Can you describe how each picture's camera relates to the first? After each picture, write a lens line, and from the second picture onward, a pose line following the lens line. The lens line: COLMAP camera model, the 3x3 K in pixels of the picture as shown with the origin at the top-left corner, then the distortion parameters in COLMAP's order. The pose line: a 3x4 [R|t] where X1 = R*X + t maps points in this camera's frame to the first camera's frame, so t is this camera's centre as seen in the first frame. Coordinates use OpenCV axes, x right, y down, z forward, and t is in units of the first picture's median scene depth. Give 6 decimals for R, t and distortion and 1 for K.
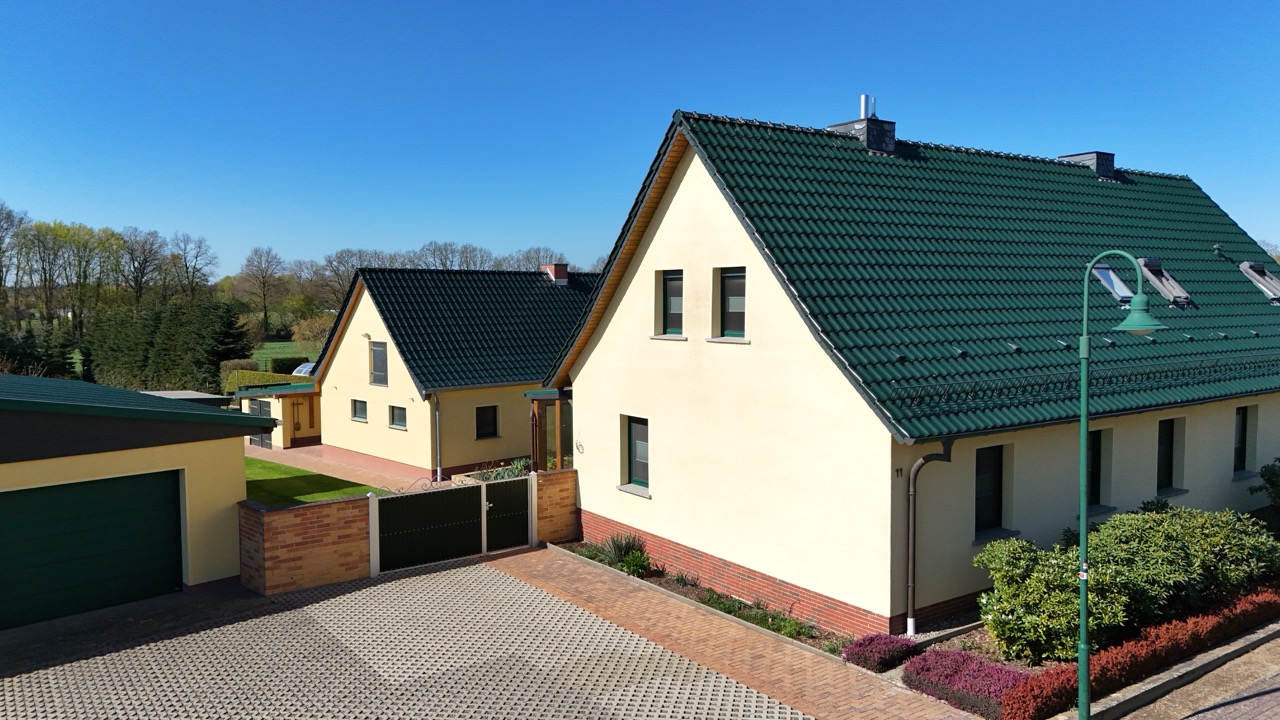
lens RADIAL K [[954.6, 0, 637.0], [0, 954.6, 367.9], [0, 0, 1]] dist [0.067246, -0.048563]
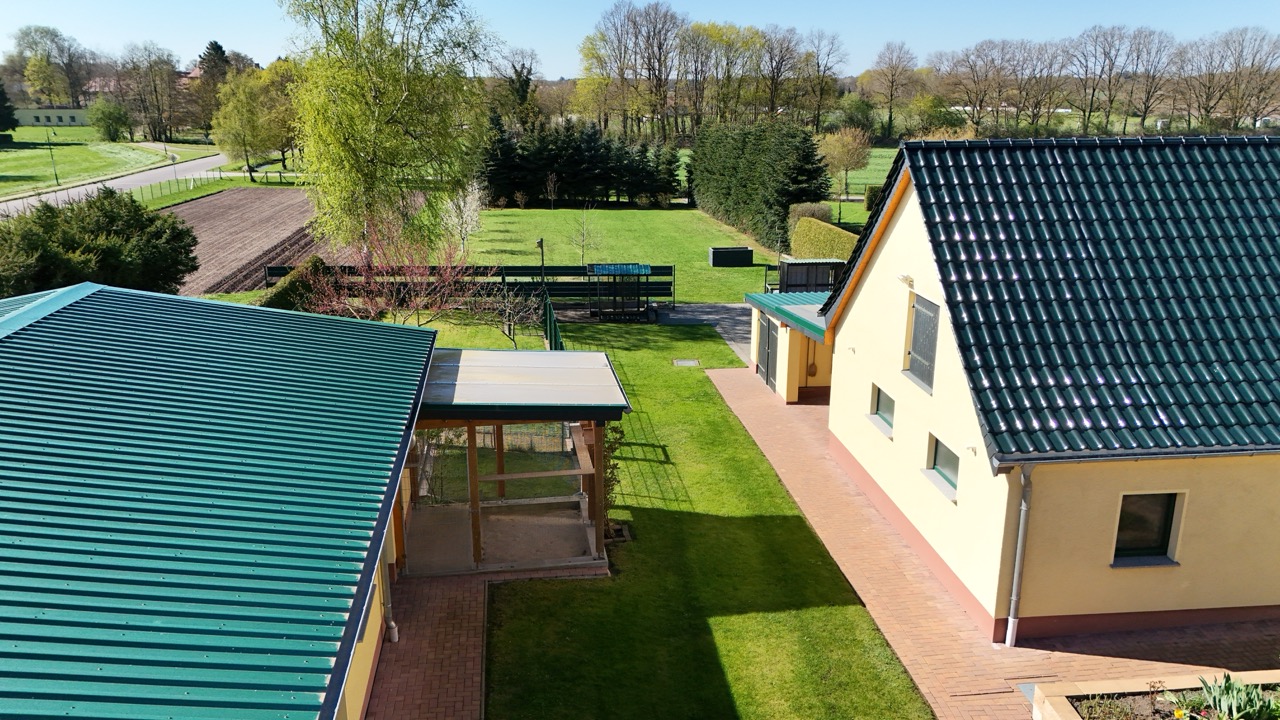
lens RADIAL K [[954.6, 0, 637.0], [0, 954.6, 367.9], [0, 0, 1]] dist [0.067246, -0.048563]
pose [[0.808341, 0.169165, -0.563886, -0.016021], [-0.049072, 0.973855, 0.221809, -0.014507], [0.586666, -0.151626, 0.795508, 0.078456]]
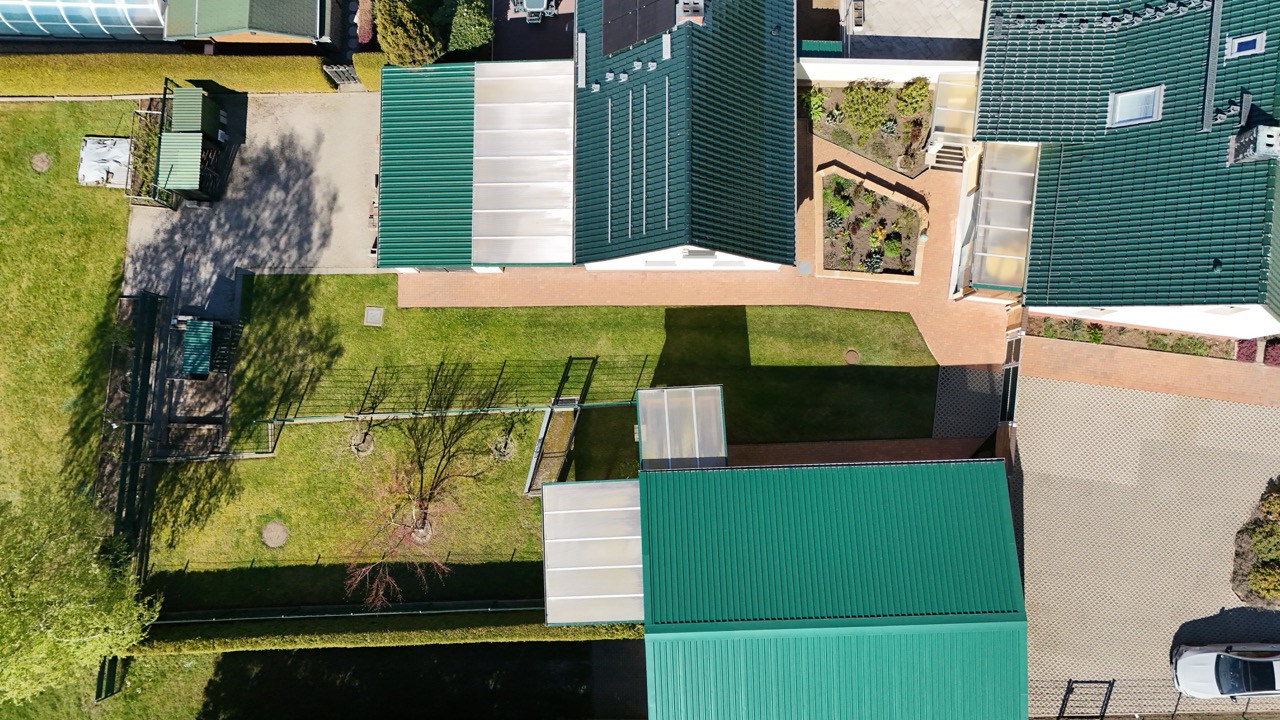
lens RADIAL K [[954.6, 0, 637.0], [0, 954.6, 367.9], [0, 0, 1]] dist [0.067246, -0.048563]
pose [[0.666190, -0.740547, 0.088212, -0.082208], [0.022885, 0.138525, 0.990095, -0.173560], [-0.745431, -0.657572, 0.109231, 0.131766]]
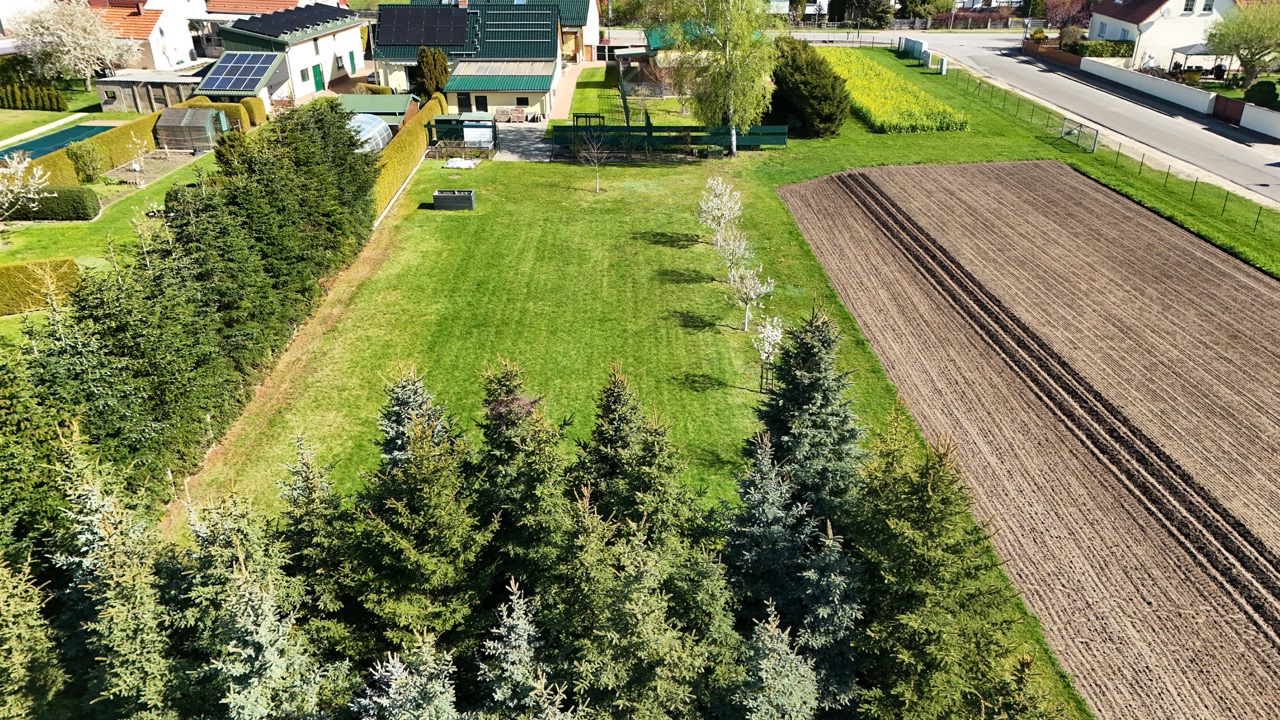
lens RADIAL K [[954.6, 0, 637.0], [0, 954.6, 367.9], [0, 0, 1]] dist [0.067246, -0.048563]
pose [[-0.750056, -0.281372, 0.598537, -0.344560], [0.049803, 0.878391, 0.475341, -0.071754], [-0.659497, 0.386342, -0.644829, 0.442238]]
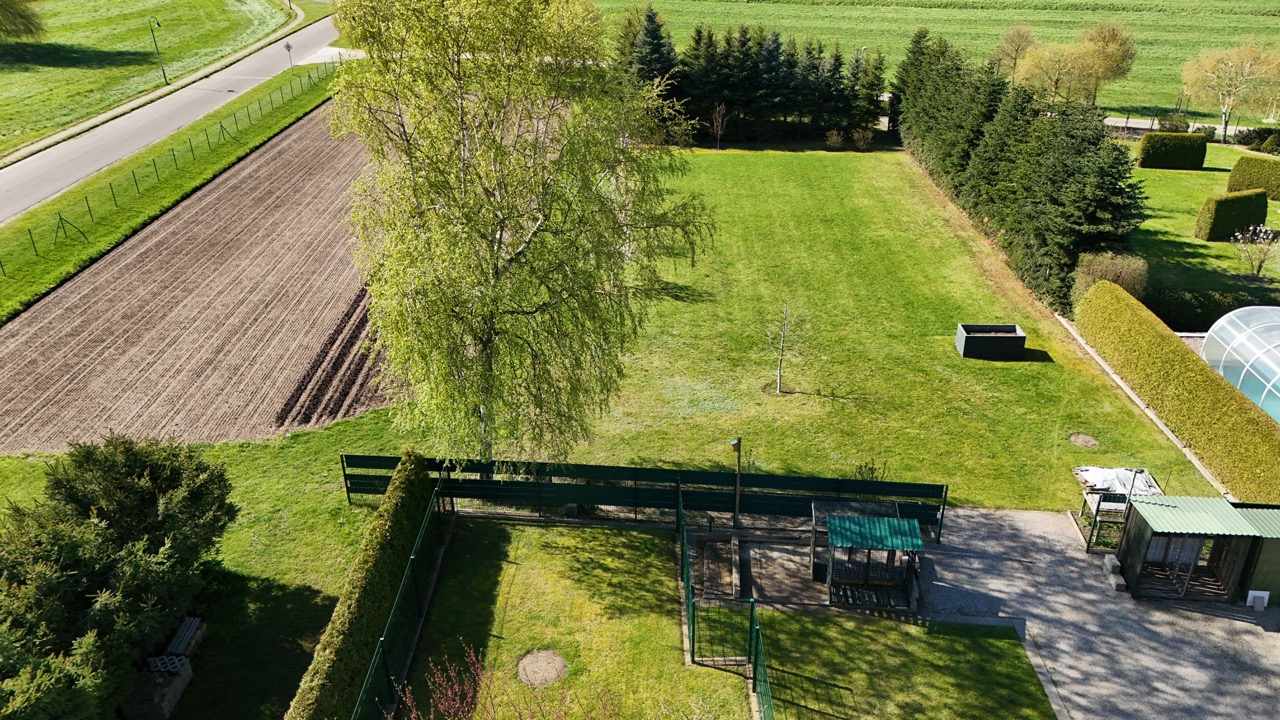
lens RADIAL K [[954.6, 0, 637.0], [0, 954.6, 367.9], [0, 0, 1]] dist [0.067246, -0.048563]
pose [[0.715167, 0.314678, -0.624111, -0.076219], [-0.040536, 0.910092, 0.412420, -0.054260], [0.697777, -0.269650, 0.663623, 0.131890]]
